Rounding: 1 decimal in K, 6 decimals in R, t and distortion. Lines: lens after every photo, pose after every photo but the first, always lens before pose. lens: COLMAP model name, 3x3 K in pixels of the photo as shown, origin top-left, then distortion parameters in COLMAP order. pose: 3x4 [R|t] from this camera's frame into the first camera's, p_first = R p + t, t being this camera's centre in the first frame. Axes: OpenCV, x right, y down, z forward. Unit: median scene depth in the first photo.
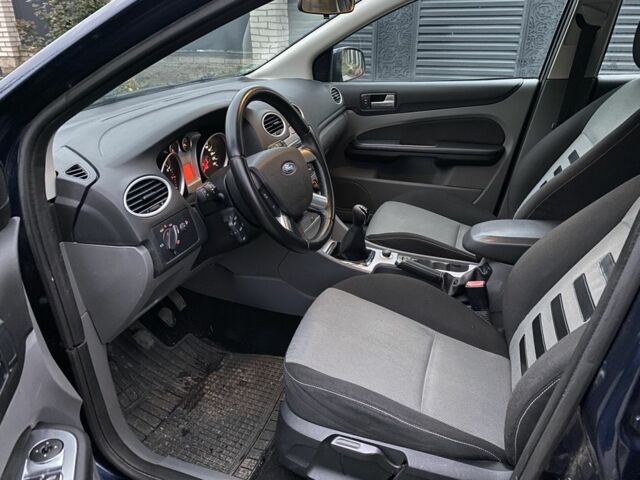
lens RADIAL K [[802.9, 0, 320.0], [0, 802.9, 240.0], [0, 0, 1]] dist [0.209014, -0.572947]
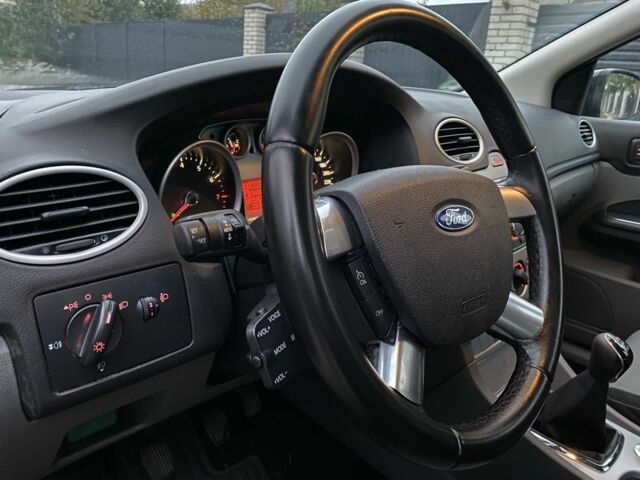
lens RADIAL K [[454.2, 0, 320.0], [0, 454.2, 240.0], [0, 0, 1]] dist [-0.007290, -0.004673]
pose [[0.892467, 0.197682, -0.405492, -0.006539], [-0.225936, 0.973882, -0.022495, -0.055752], [0.390455, 0.111691, 0.913822, 0.727710]]
